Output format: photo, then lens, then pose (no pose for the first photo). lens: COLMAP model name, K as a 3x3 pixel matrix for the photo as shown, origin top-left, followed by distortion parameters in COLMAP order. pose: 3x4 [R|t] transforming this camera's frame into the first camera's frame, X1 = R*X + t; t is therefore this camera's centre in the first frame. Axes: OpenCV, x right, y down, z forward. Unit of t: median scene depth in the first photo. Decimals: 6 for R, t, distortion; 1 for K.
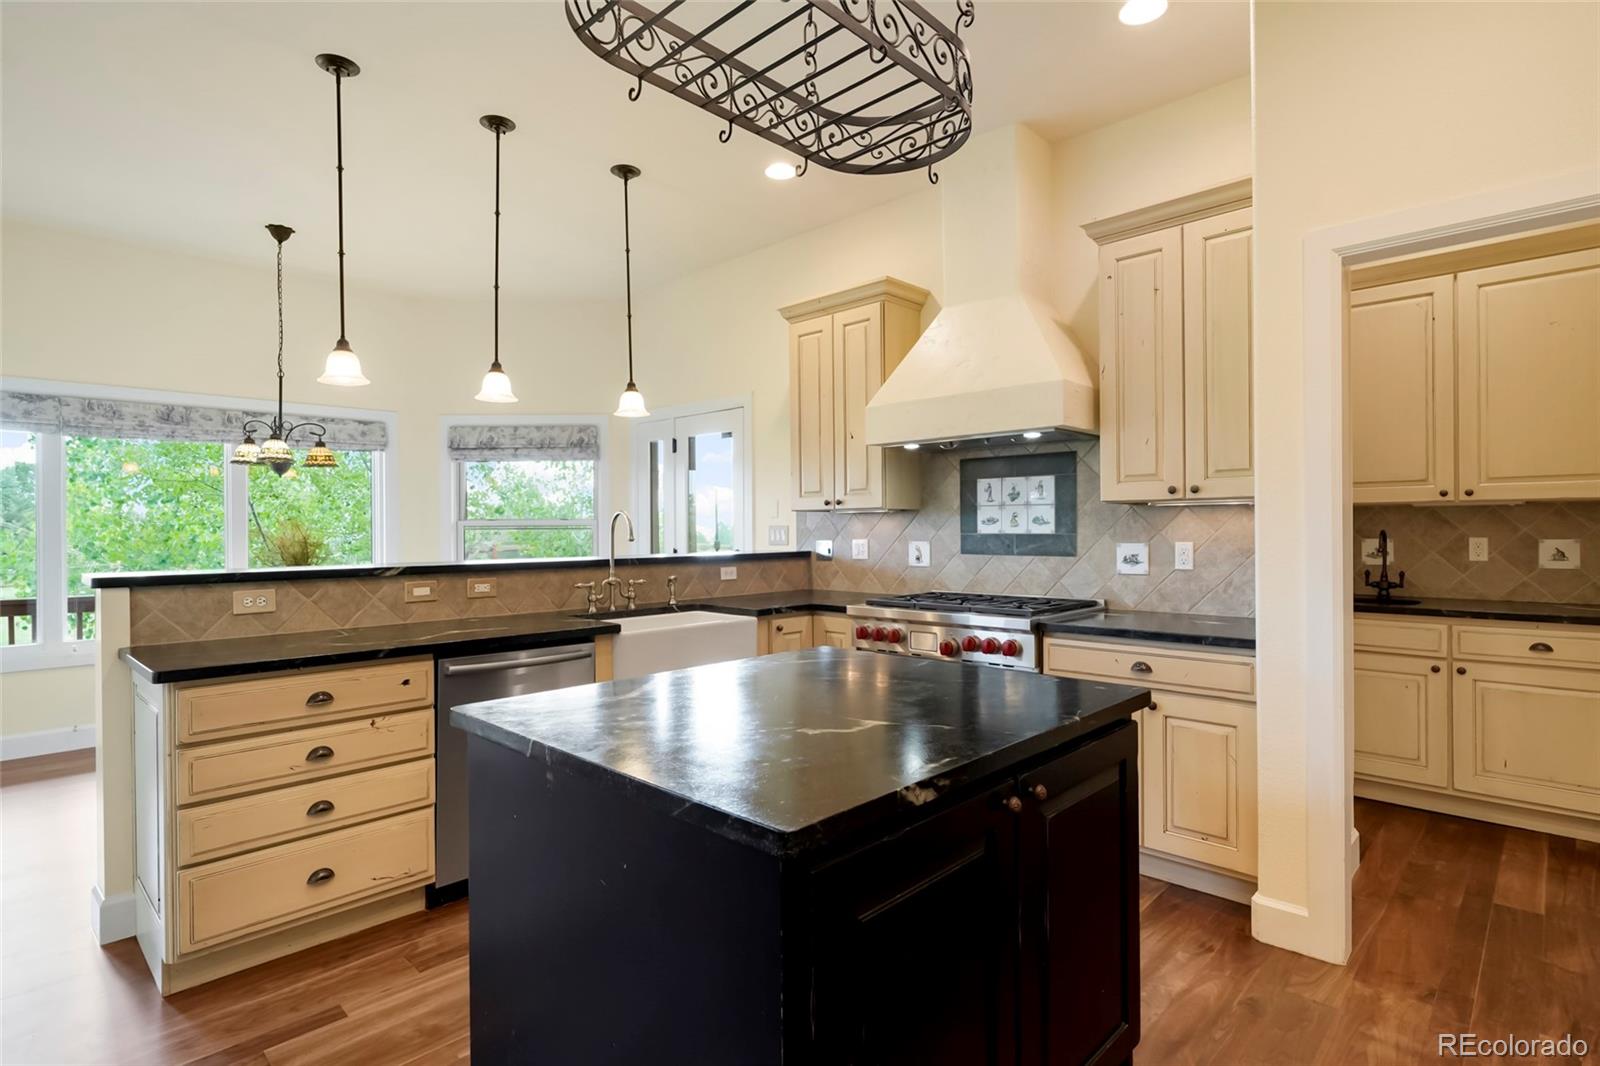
lens RADIAL K [[795.4, 0, 792.0], [0, 795.4, 526.2], [0, 0, 1]] dist [-0.011856, 0.000464]
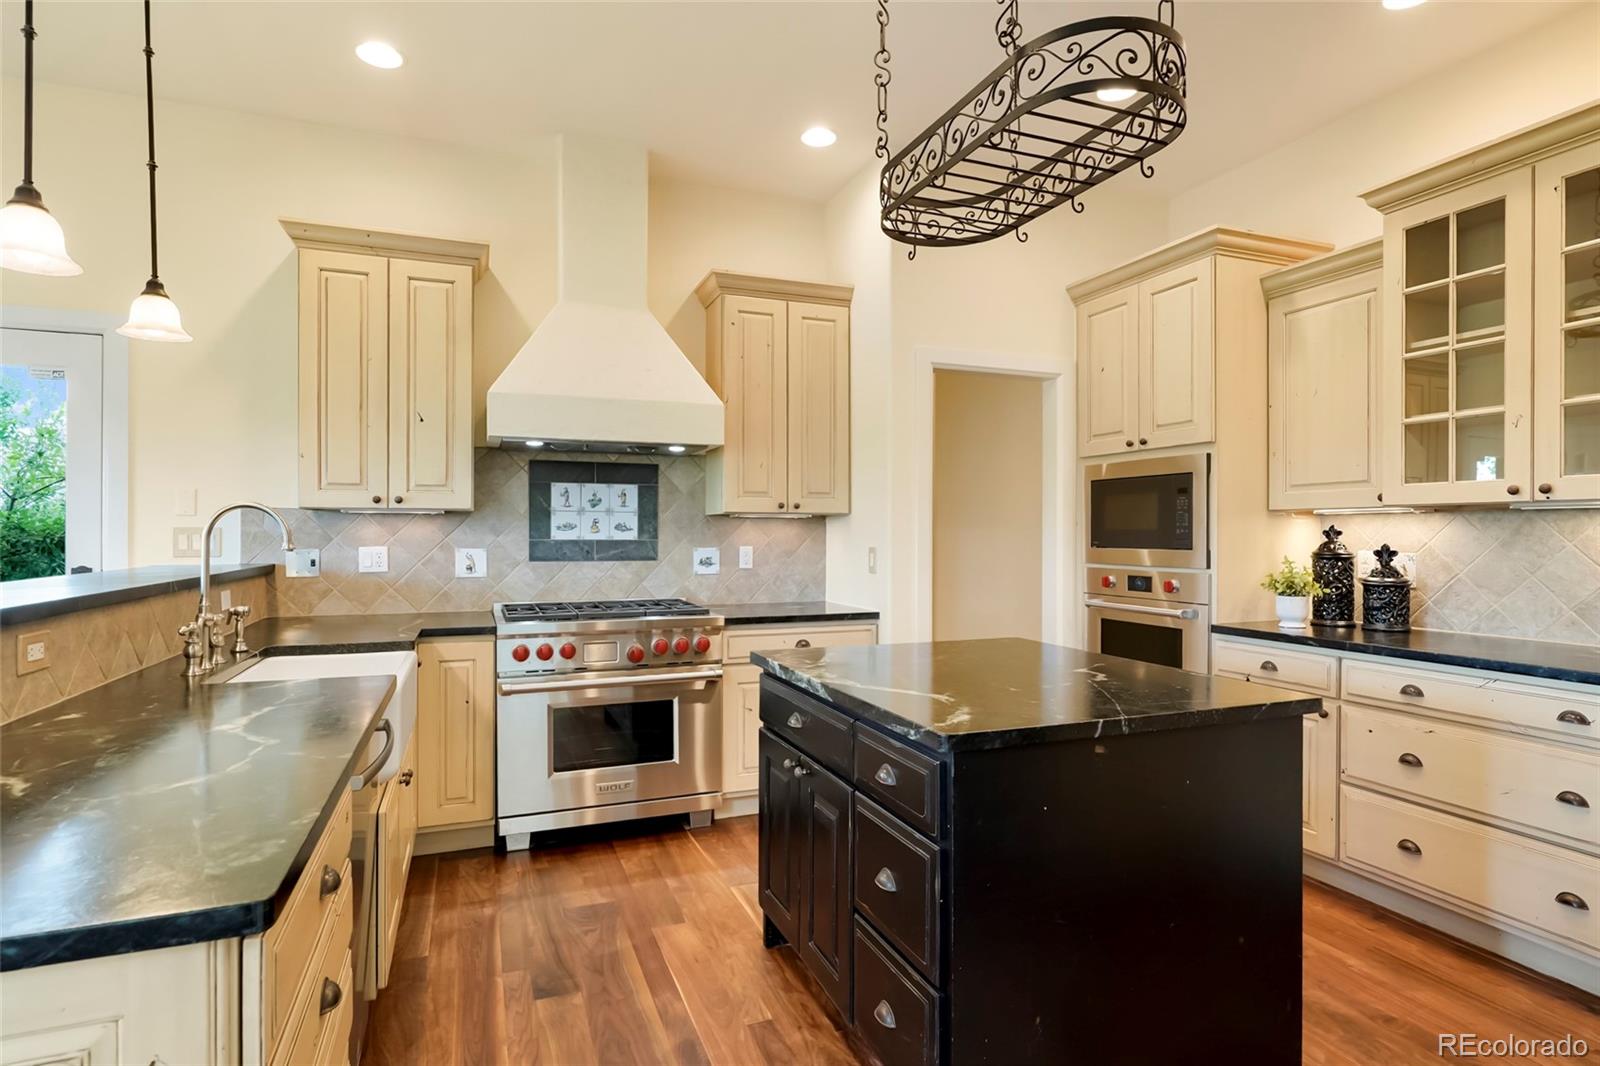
lens RADIAL K [[806.8, 0, 806.2], [0, 806.8, 530.4], [0, 0, 1]] dist [-0.009532, 0.003956]
pose [[0.425015, 0.011304, 0.905115, -0.514890], [-0.007914, 0.999930, -0.008772, 0.004267], [-0.905151, -0.003435, 0.425075, 0.309980]]
